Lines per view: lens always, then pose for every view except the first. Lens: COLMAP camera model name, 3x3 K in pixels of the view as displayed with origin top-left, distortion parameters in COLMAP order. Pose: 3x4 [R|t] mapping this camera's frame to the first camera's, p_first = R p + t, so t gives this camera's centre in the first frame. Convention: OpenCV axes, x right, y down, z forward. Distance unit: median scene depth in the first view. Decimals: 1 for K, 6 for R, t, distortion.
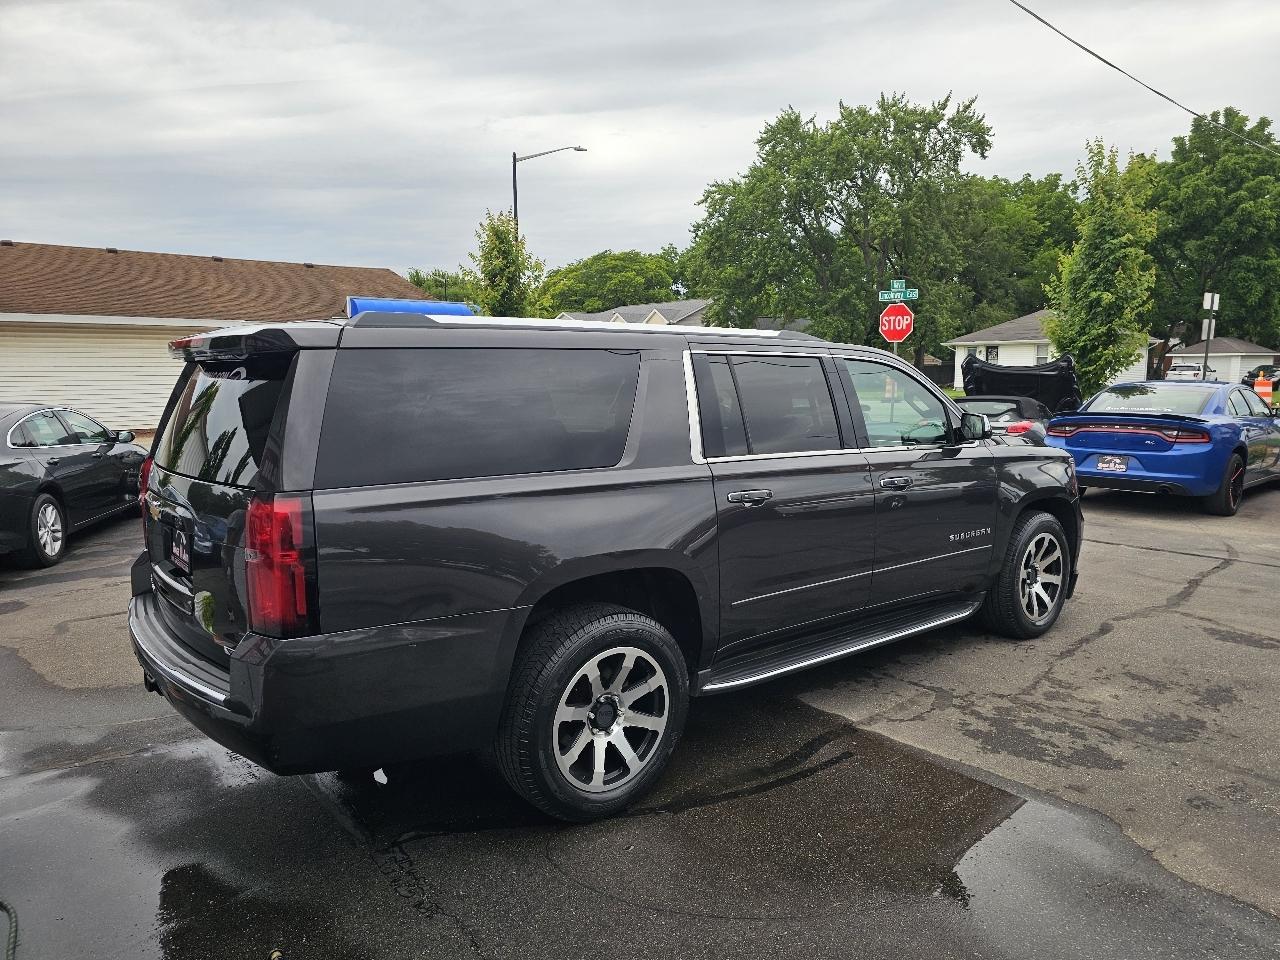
lens RADIAL K [[854.0, 0, 655.5], [0, 854.0, 488.6], [0, 0, 1]] dist [0.060298, -0.051962]
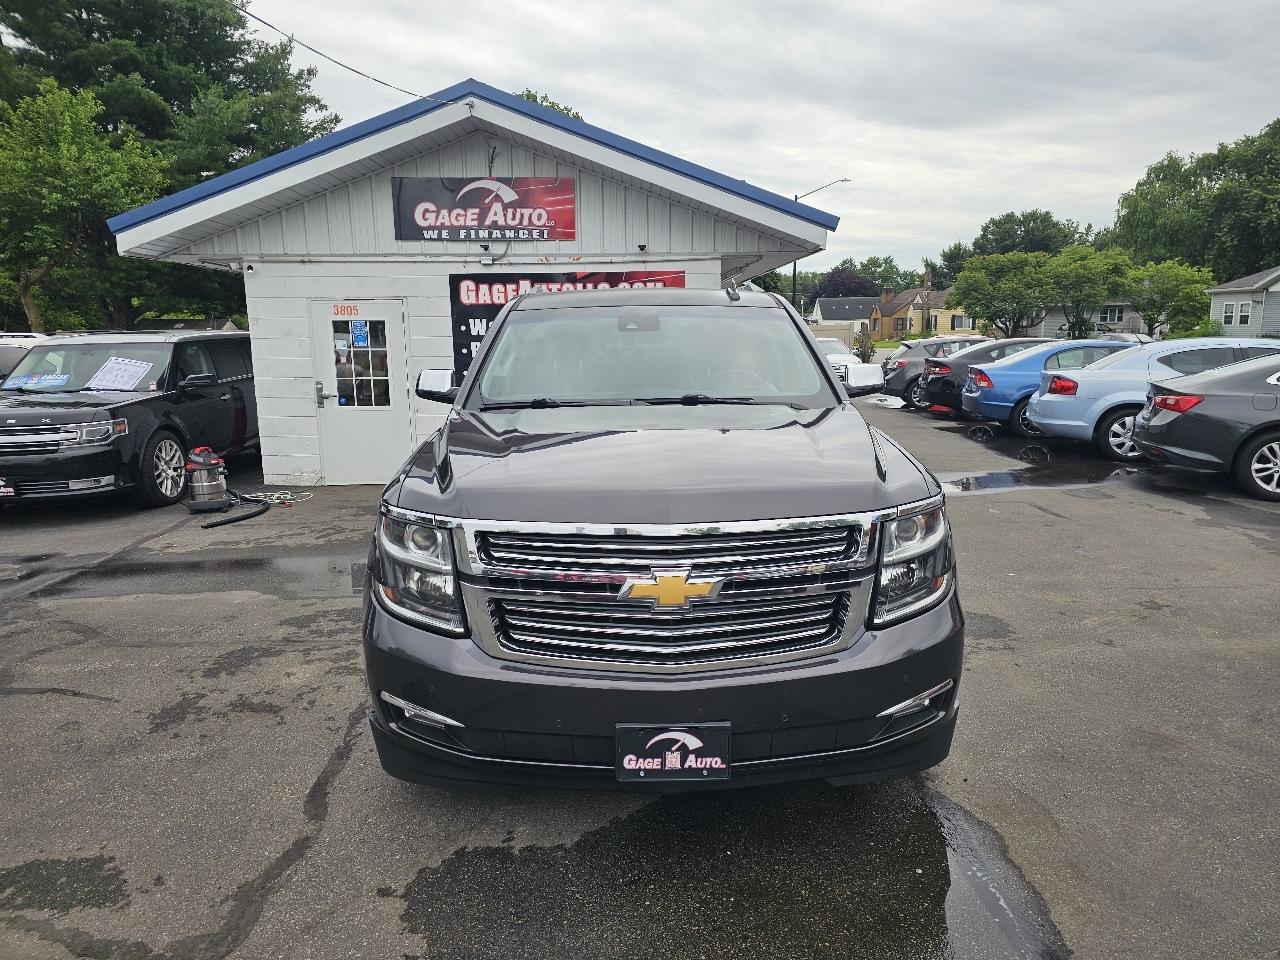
lens RADIAL K [[854.0, 0, 648.3], [0, 854.0, 483.8], [0, 0, 1]] dist [0.060298, -0.051962]
pose [[-0.619296, 0.151516, -0.770400, 0.932340], [-0.094524, 0.959680, 0.264727, -0.228198], [0.779447, 0.236765, -0.580004, 1.710218]]
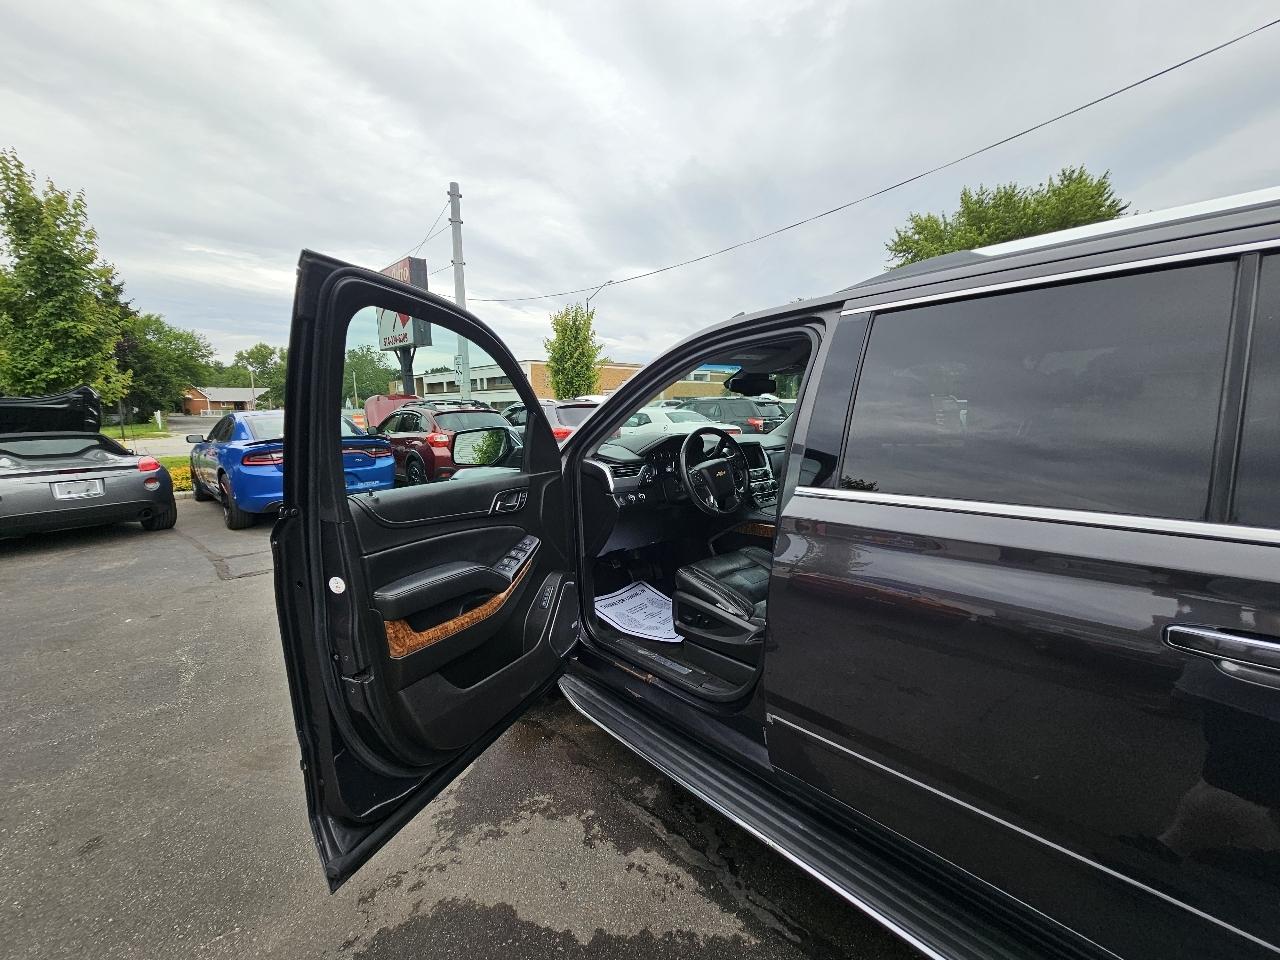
lens RADIAL K [[518.5, 0, 640.4], [0, 518.5, 483.9], [0, 0, 1]] dist [0.003078, -0.002081]
pose [[-0.041923, -0.141329, 0.989075, -0.320568], [0.146071, 0.978441, 0.146001, -0.139533], [-0.988385, 0.150596, -0.020375, 1.298367]]
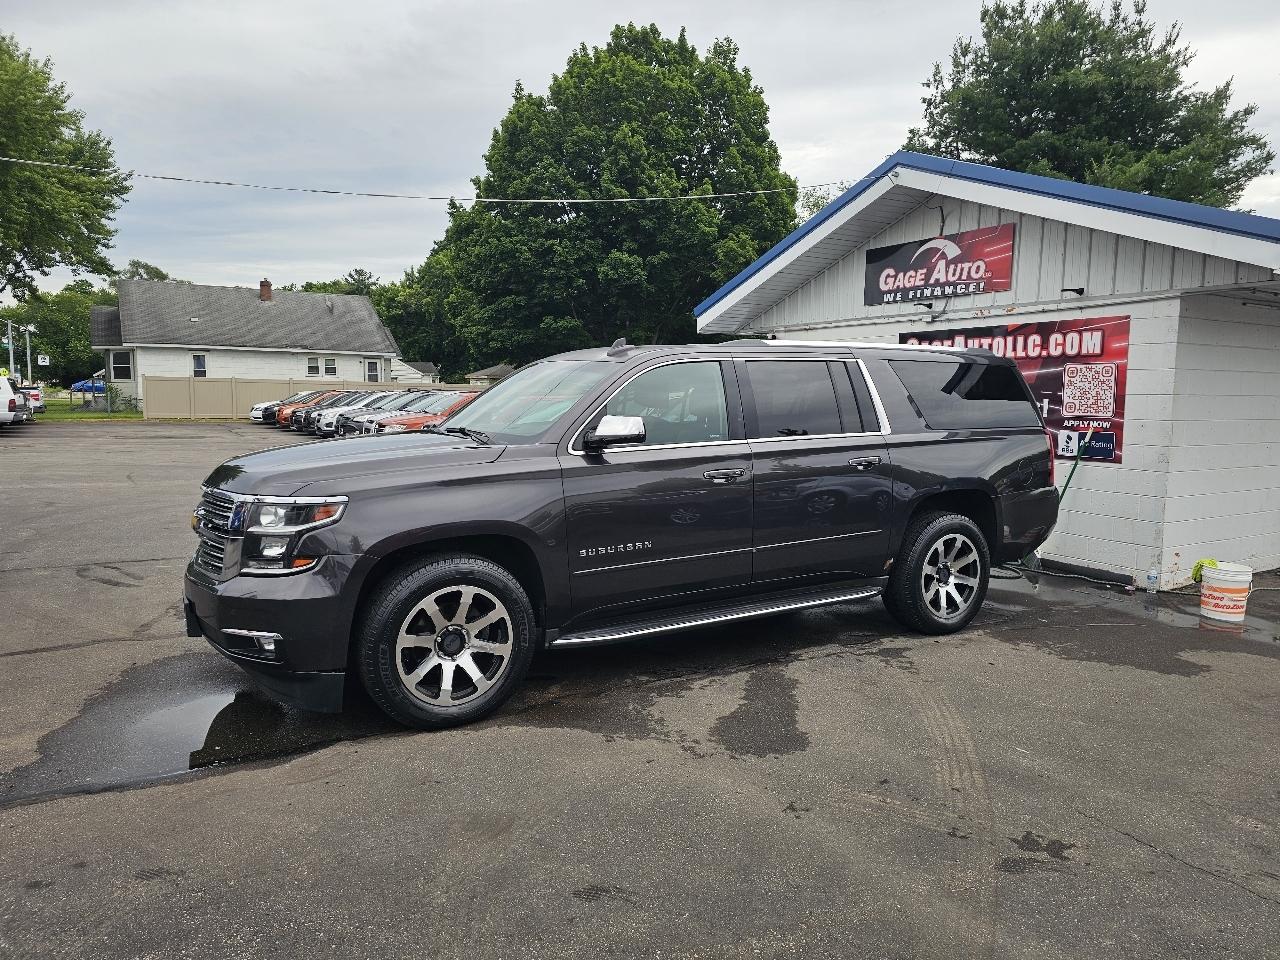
lens RADIAL K [[854.0, 0, 634.3], [0, 854.0, 471.7], [0, 0, 1]] dist [0.060298, -0.051962]
pose [[-0.985543, -0.022484, 0.167930, -0.075579], [0.016882, 0.973190, 0.229382, -0.283389], [-0.168585, 0.228901, -0.958741, 2.226522]]
